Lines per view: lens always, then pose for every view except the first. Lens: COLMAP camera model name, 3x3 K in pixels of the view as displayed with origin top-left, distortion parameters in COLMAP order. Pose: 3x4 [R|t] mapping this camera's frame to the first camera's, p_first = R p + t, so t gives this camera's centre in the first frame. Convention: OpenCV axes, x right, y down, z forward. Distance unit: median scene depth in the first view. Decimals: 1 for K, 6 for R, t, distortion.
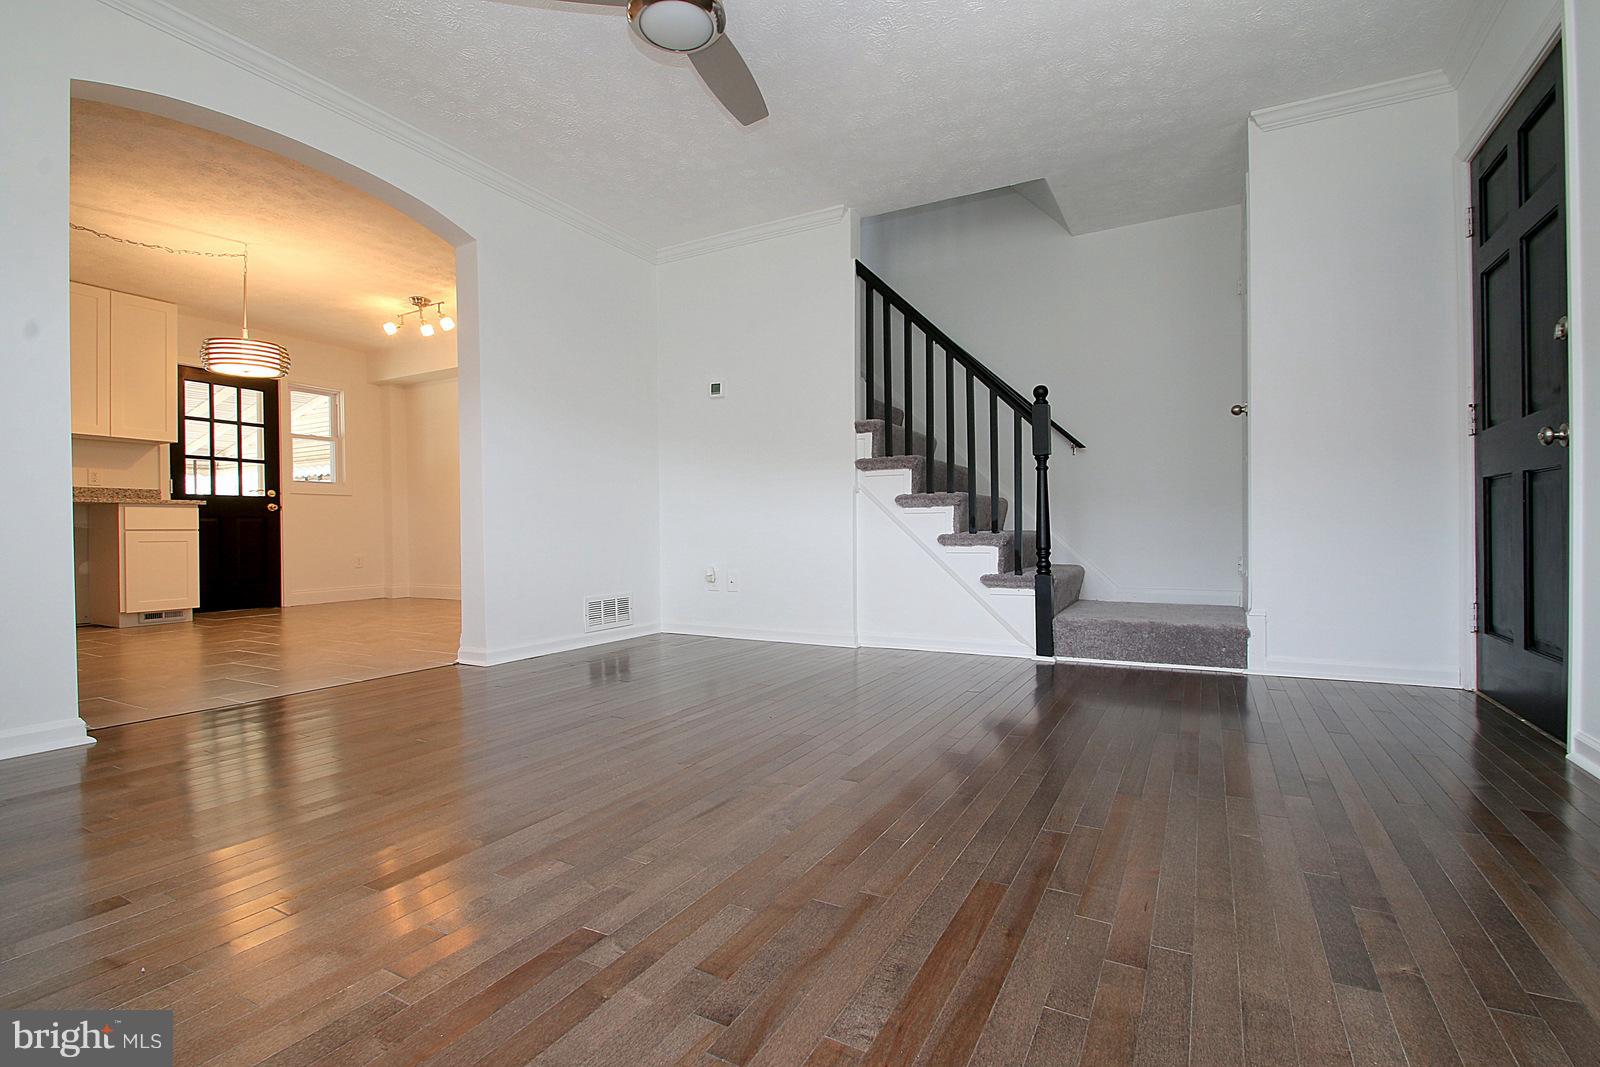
lens RADIAL K [[742.1, 0, 792.1], [0, 742.1, 537.1], [0, 0, 1]] dist [0.010918, -0.014650]
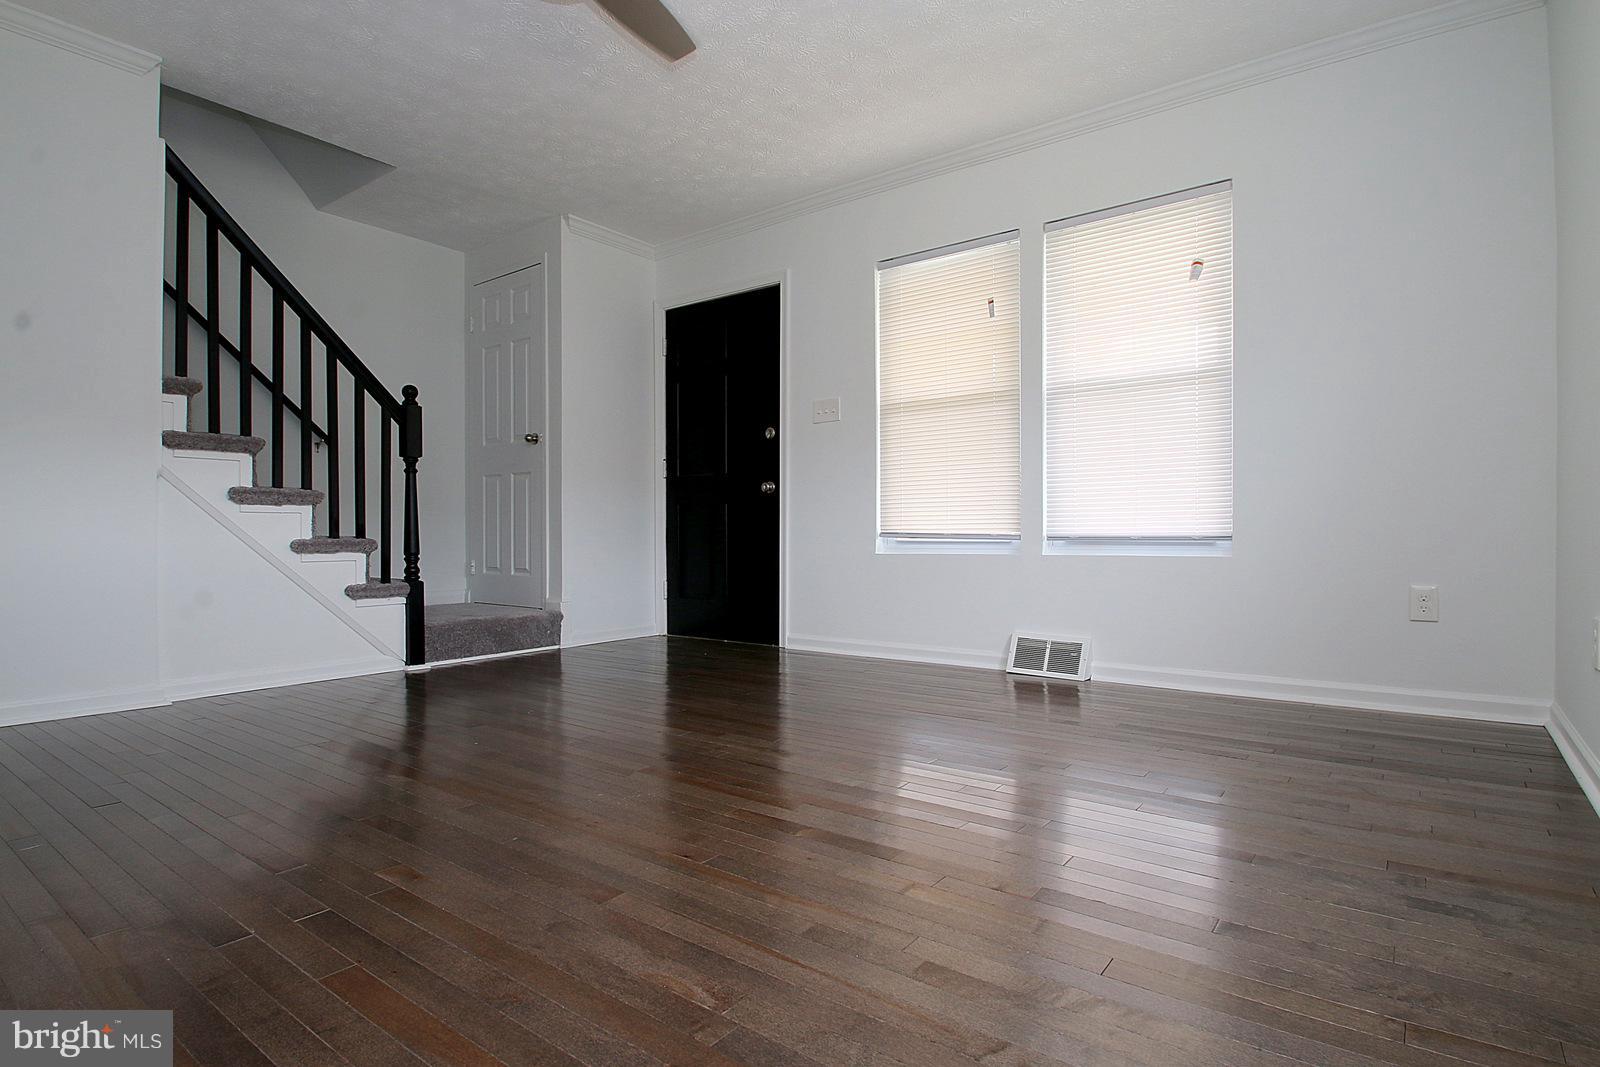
lens RADIAL K [[830.7, 0, 781.1], [0, 830.7, 532.6], [0, 0, 1]] dist [0.015915, -0.021650]
pose [[0.158825, 0.008747, 0.987268, -0.452600], [0.009595, 0.999900, -0.010402, 0.002326], [-0.987260, 0.011125, 0.158725, 0.244042]]
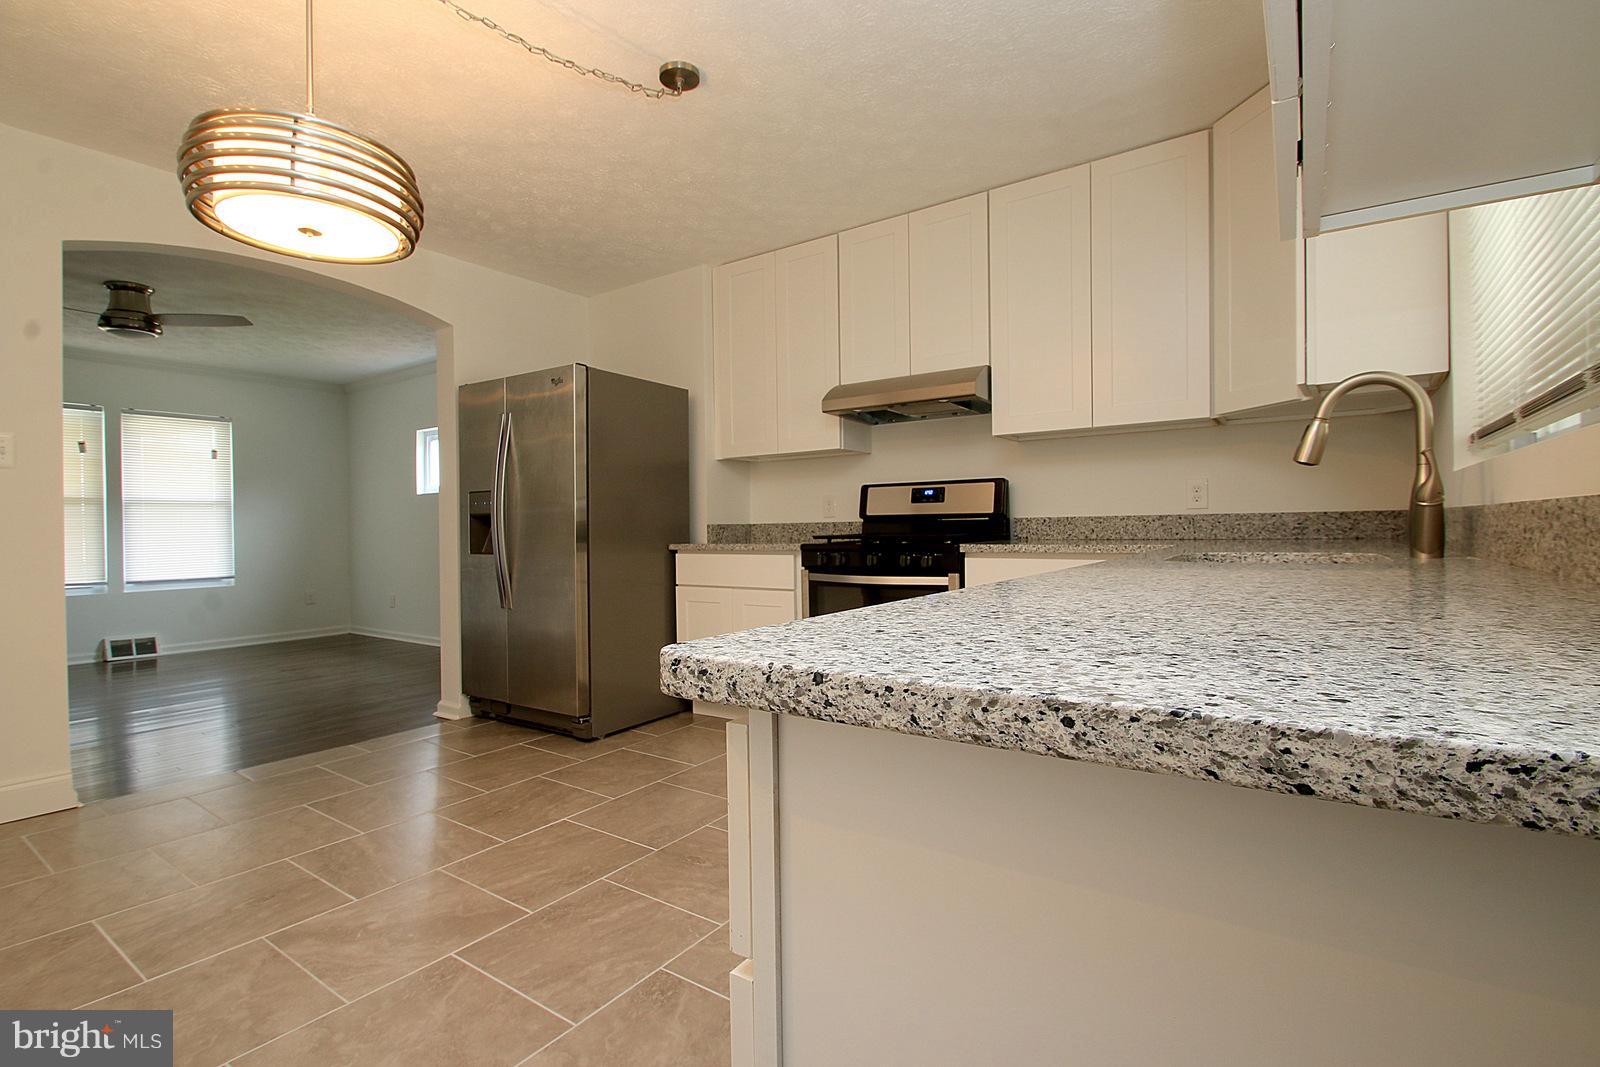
lens RADIAL K [[742.1, 0, 792.1], [0, 742.1, 537.1], [0, 0, 1]] dist [0.010918, -0.014650]
pose [[-0.993904, 0.020548, 0.108320, -0.847875], [0.022812, 0.999545, 0.019710, -0.066145], [-0.107866, 0.022061, -0.993921, 1.130497]]
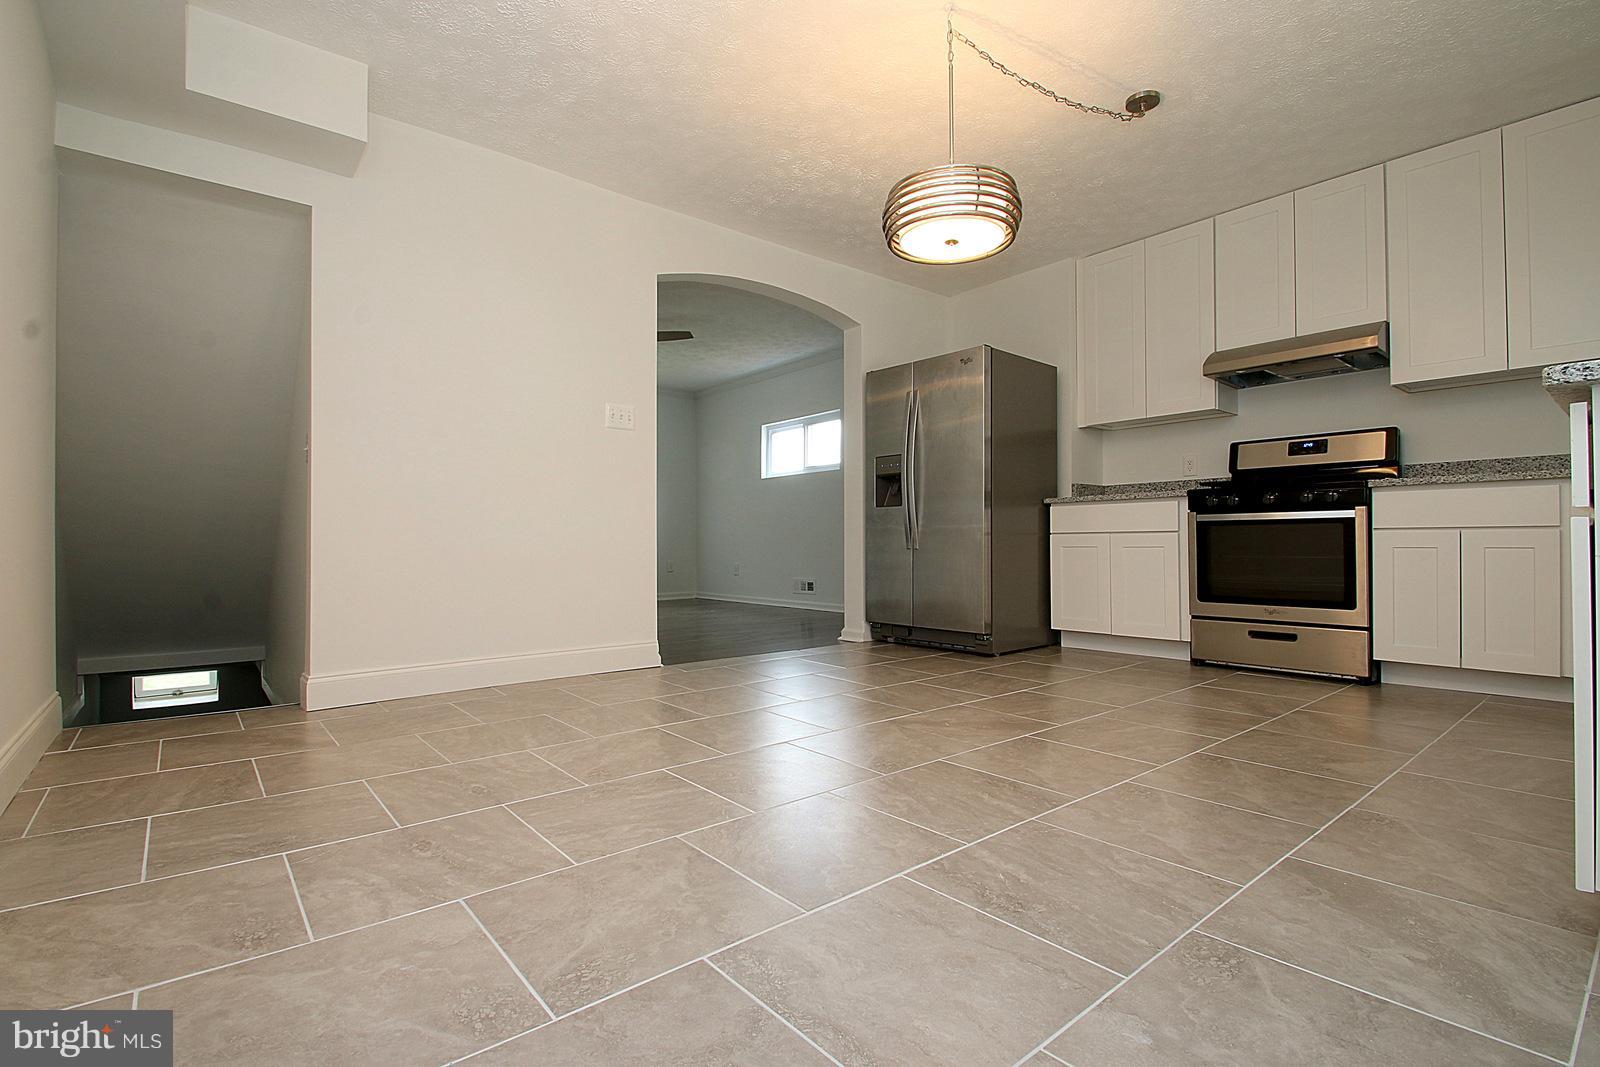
lens RADIAL K [[742.1, 0, 792.1], [0, 742.1, 537.1], [0, 0, 1]] dist [0.010918, -0.014650]
pose [[-0.928179, 0.016817, 0.371754, -0.698660], [0.016286, 0.999857, -0.004568, -0.005116], [-0.371778, 0.001815, -0.928320, 1.313035]]
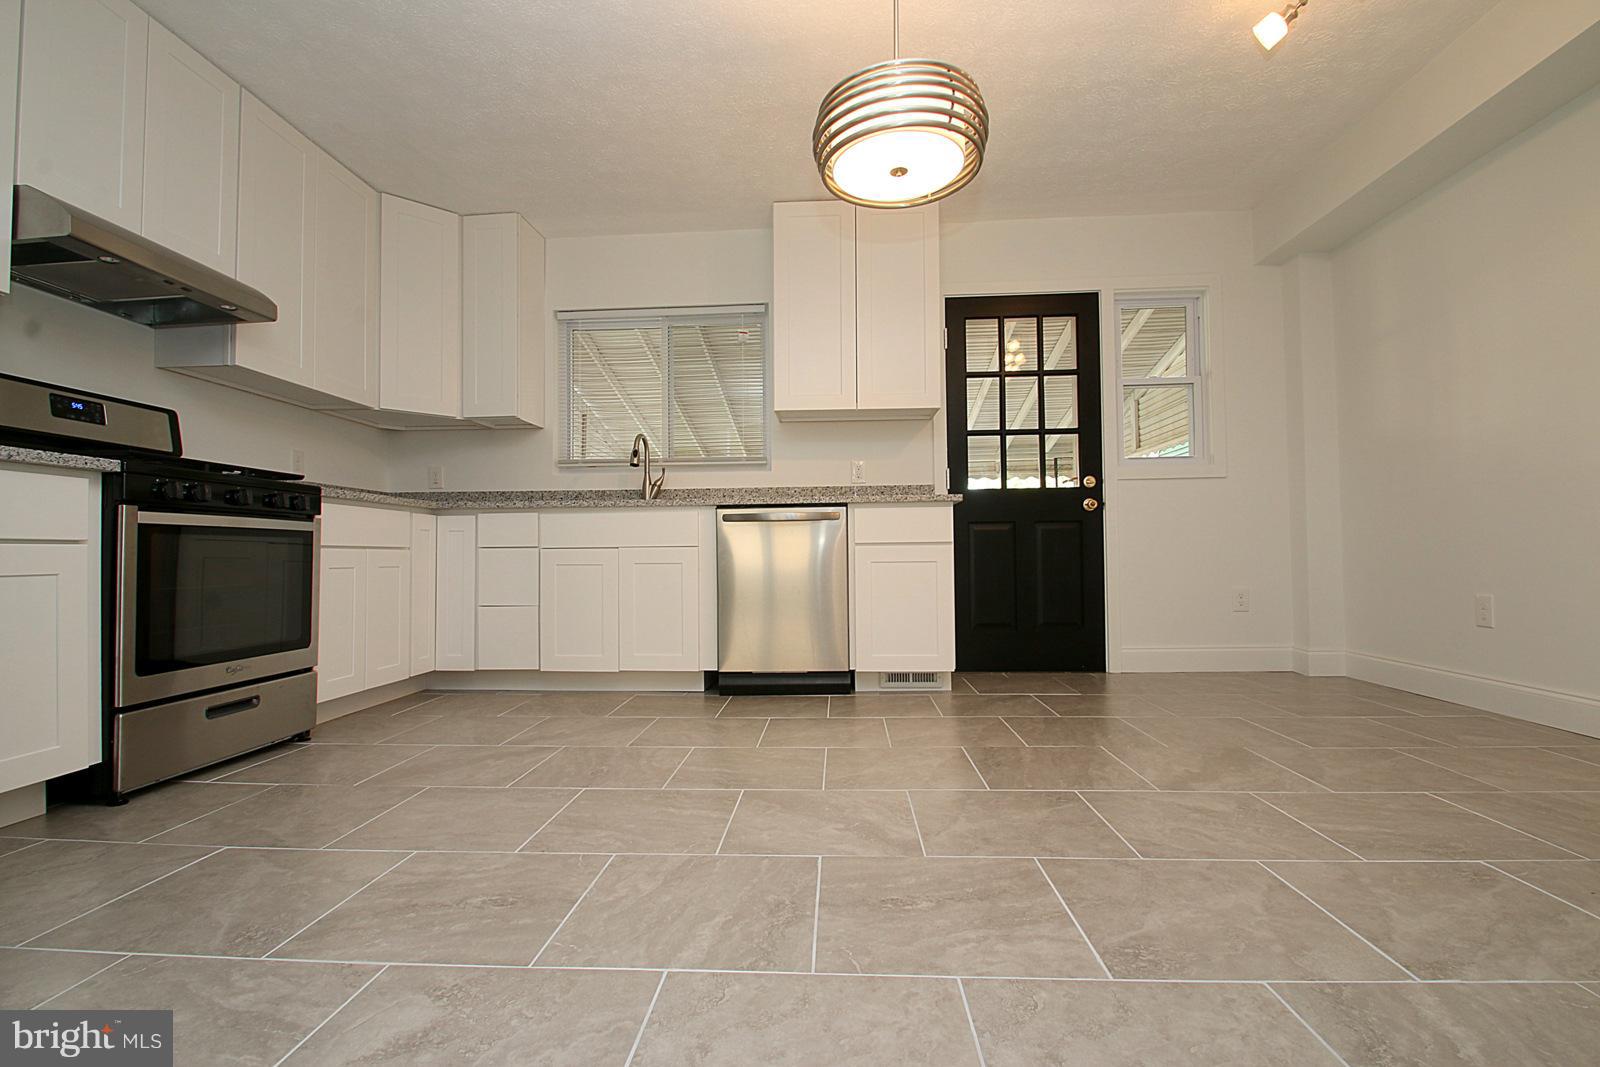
lens RADIAL K [[742.1, 0, 792.1], [0, 742.1, 537.1], [0, 0, 1]] dist [0.010918, -0.014650]
pose [[0.425321, -0.018416, -0.904855, -0.319099], [0.000771, 0.999800, -0.019985, -0.002748], [0.905042, 0.007802, 0.425250, 0.648448]]
